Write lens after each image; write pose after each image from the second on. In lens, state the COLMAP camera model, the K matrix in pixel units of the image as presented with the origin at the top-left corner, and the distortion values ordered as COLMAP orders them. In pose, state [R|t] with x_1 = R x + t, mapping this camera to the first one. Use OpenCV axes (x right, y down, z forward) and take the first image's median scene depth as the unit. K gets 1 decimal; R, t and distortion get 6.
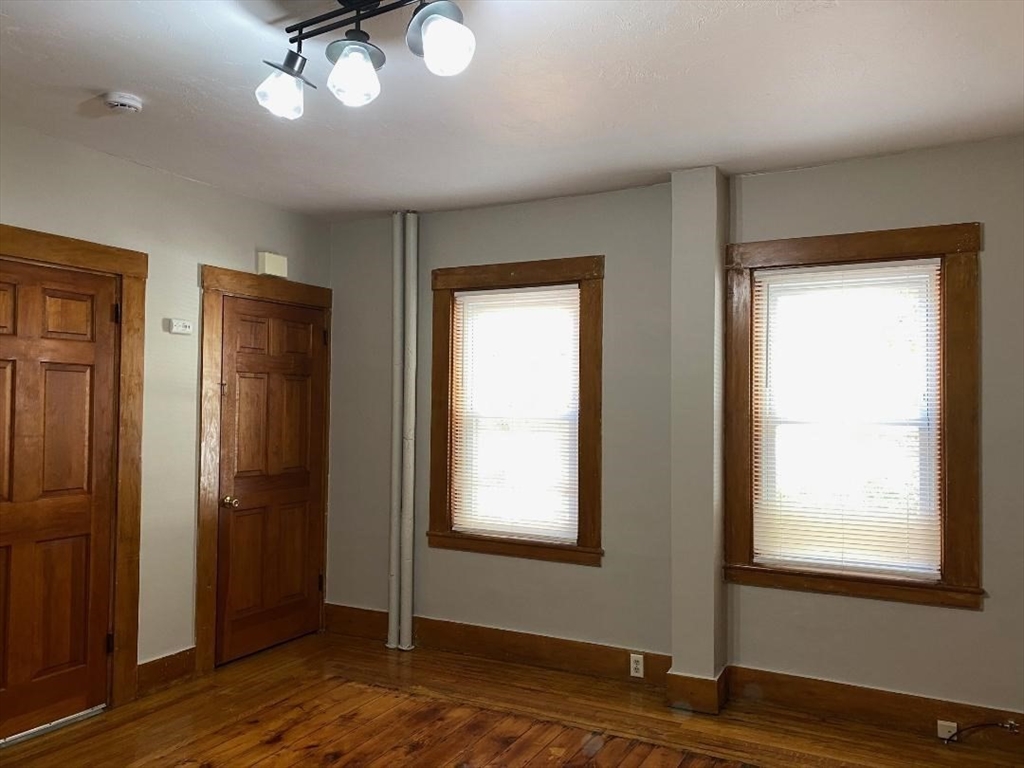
lens RADIAL K [[789.4, 0, 512.0], [0, 789.4, 384.0], [0, 0, 1]] dist [0.061433, -0.061436]
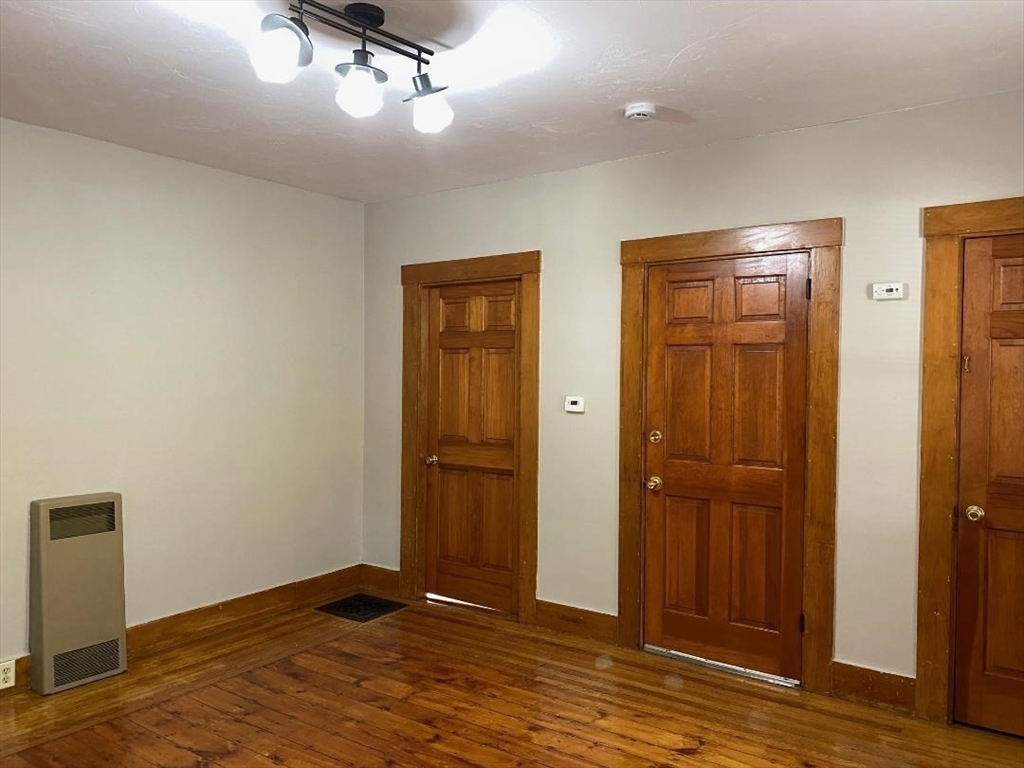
lens RADIAL K [[789.4, 0, 512.0], [0, 789.4, 384.0], [0, 0, 1]] dist [0.061433, -0.061436]
pose [[-0.130261, 0.015077, -0.991365, 0.513756], [0.021612, 0.999690, 0.012364, 0.007950], [0.991244, -0.019815, -0.130546, 0.771371]]
